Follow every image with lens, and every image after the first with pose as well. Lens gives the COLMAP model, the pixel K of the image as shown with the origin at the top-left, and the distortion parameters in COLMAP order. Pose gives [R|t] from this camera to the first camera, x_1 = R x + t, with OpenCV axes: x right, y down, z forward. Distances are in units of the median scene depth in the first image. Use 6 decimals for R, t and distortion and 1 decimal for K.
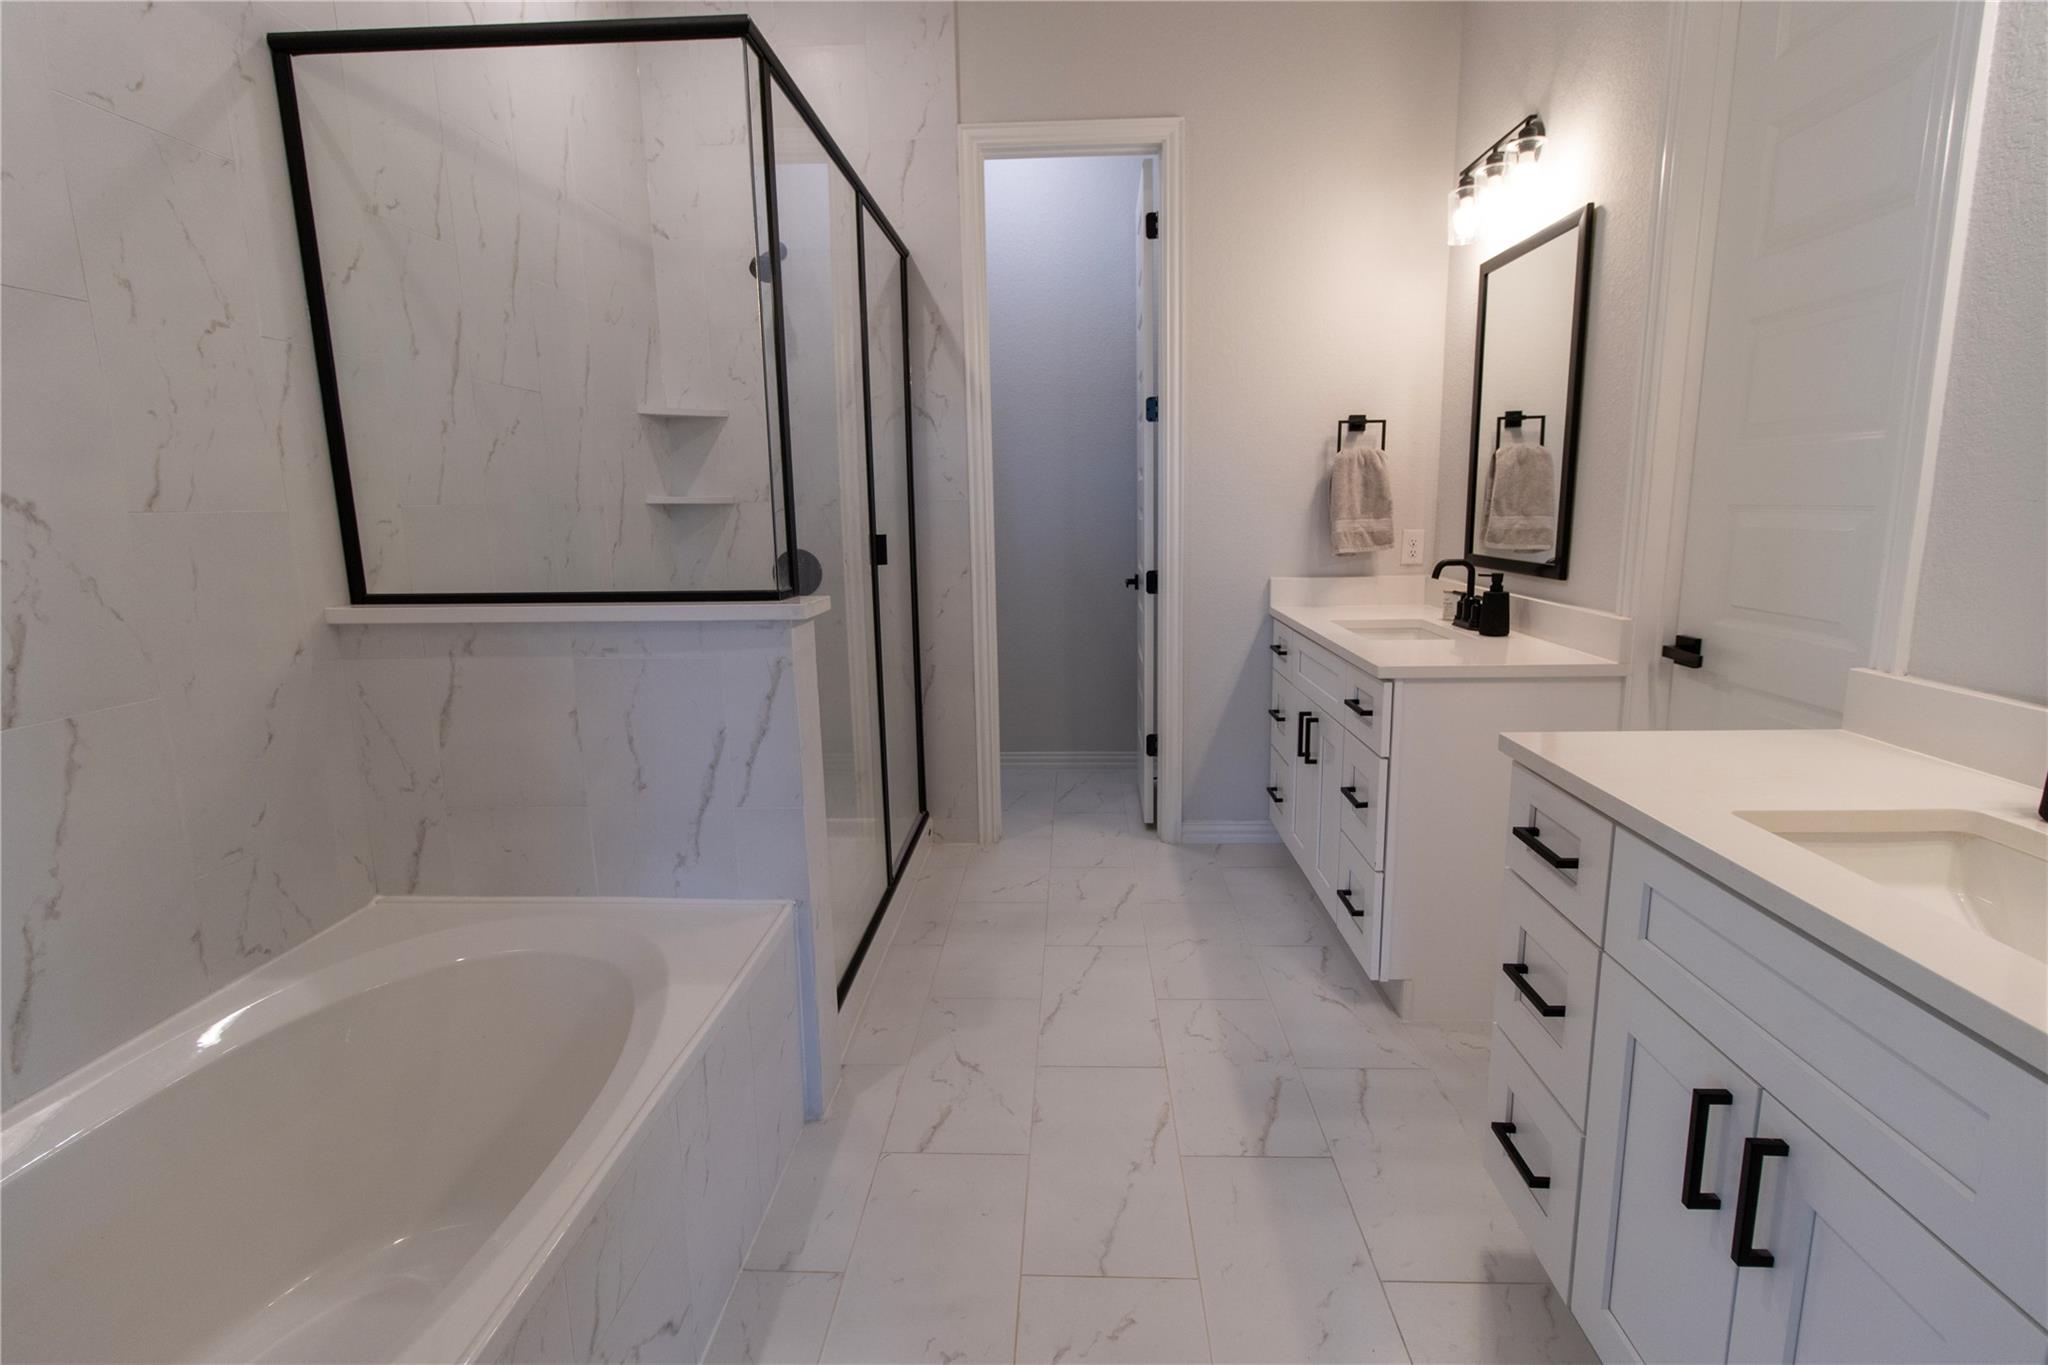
lens RADIAL K [[944.8, 0, 1037.8], [0, 944.8, 658.3], [0, 0, 1]] dist [0.001070, 0.000213]
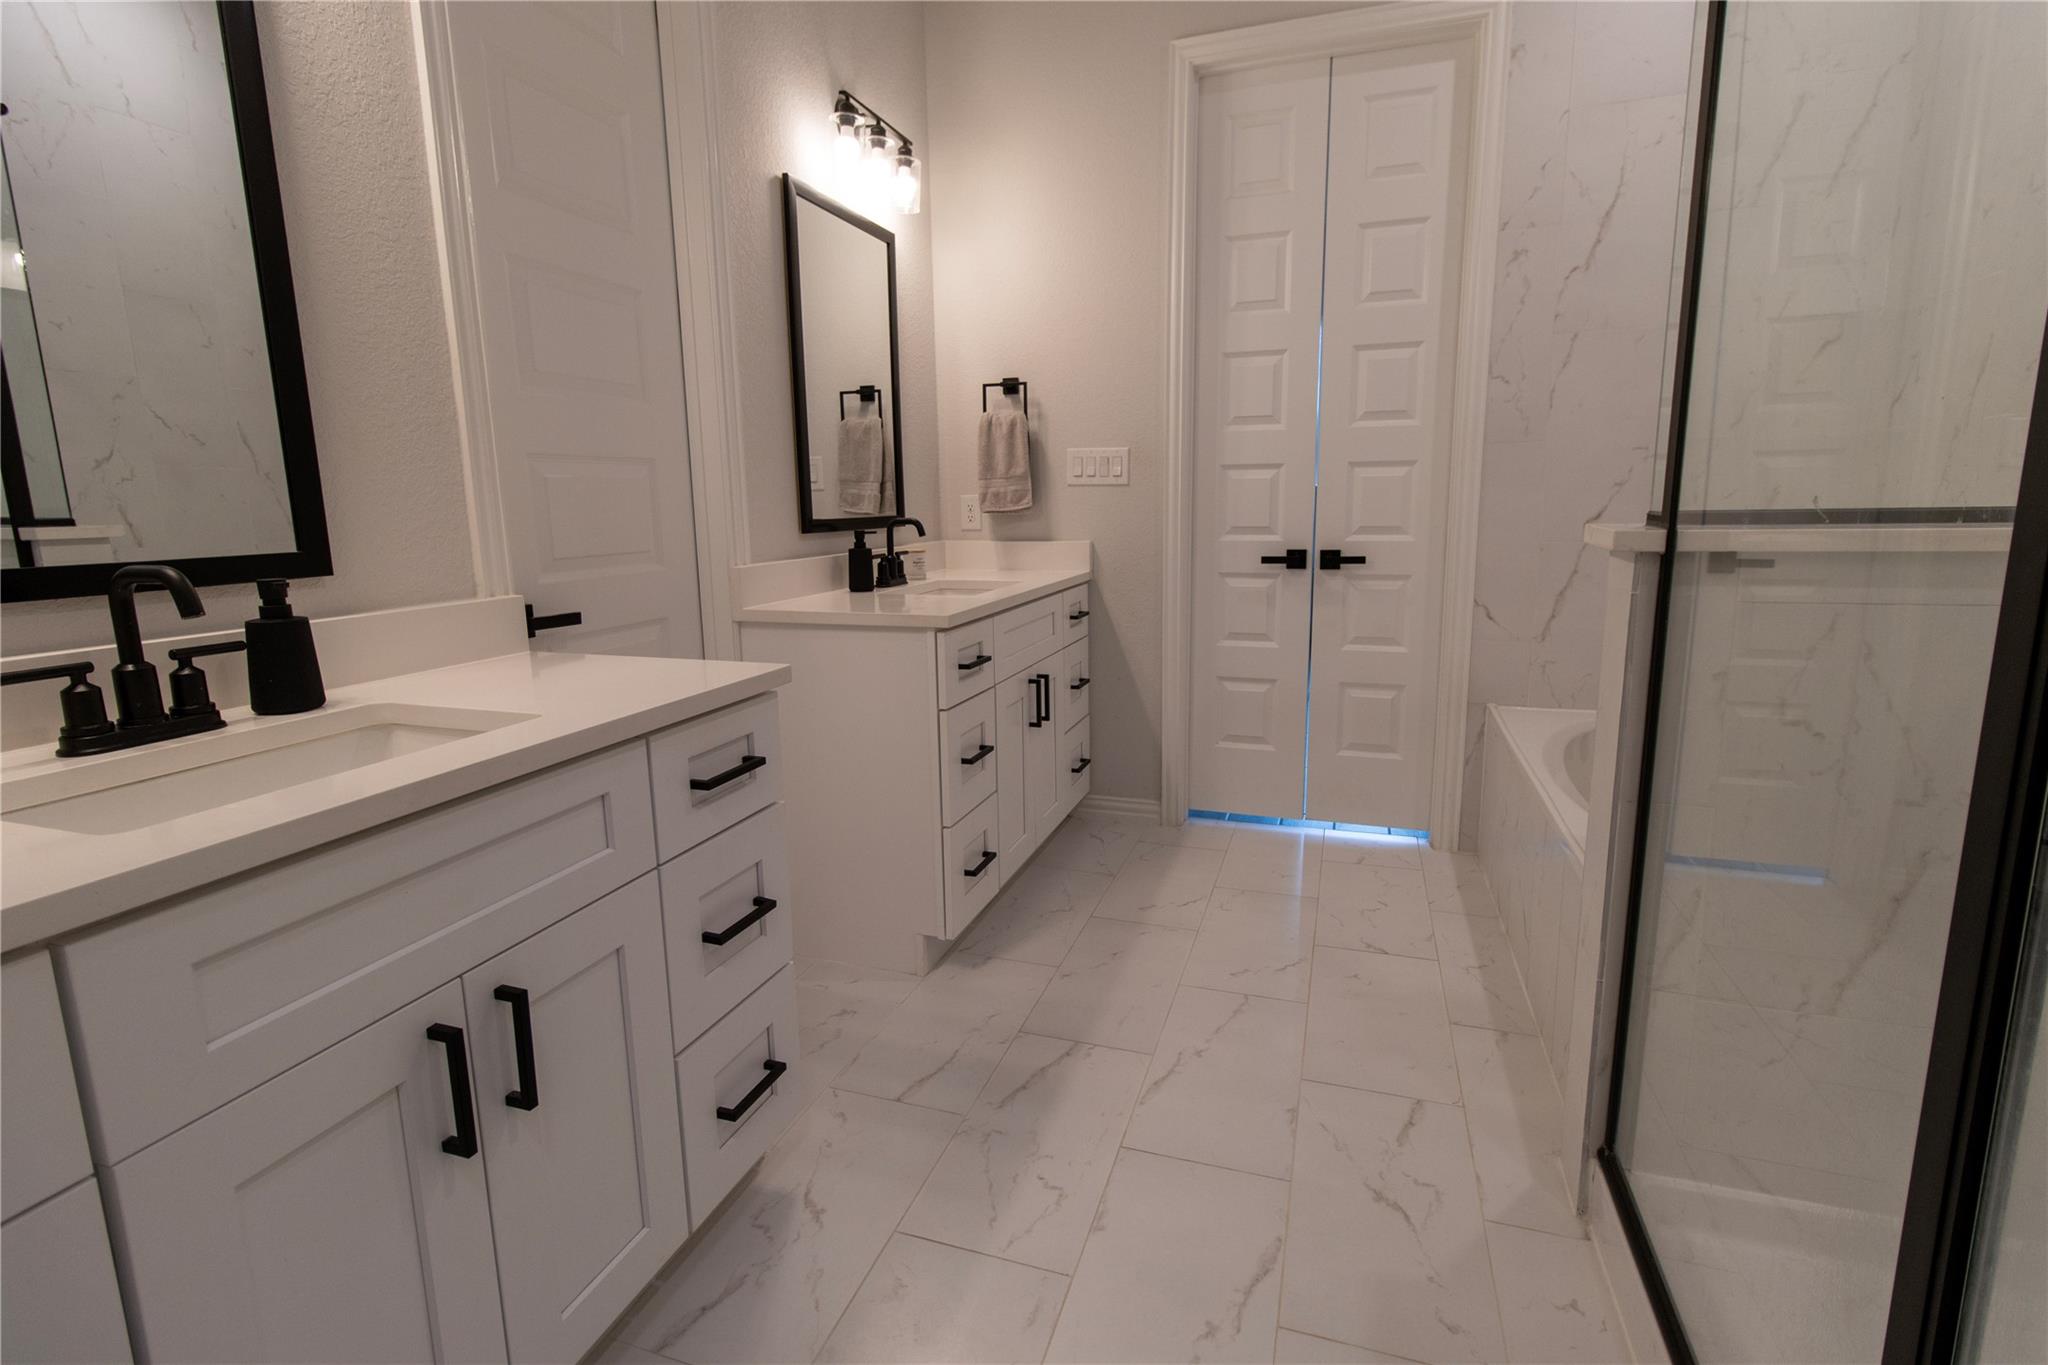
lens RADIAL K [[944.8, 0, 1037.8], [0, 944.8, 658.3], [0, 0, 1]] dist [0.001070, 0.000213]
pose [[-0.960199, -0.013737, 0.278977, -0.012505], [0.080382, 0.942946, 0.323096, -0.214592], [-0.267499, 0.332661, -0.904312, 1.632956]]
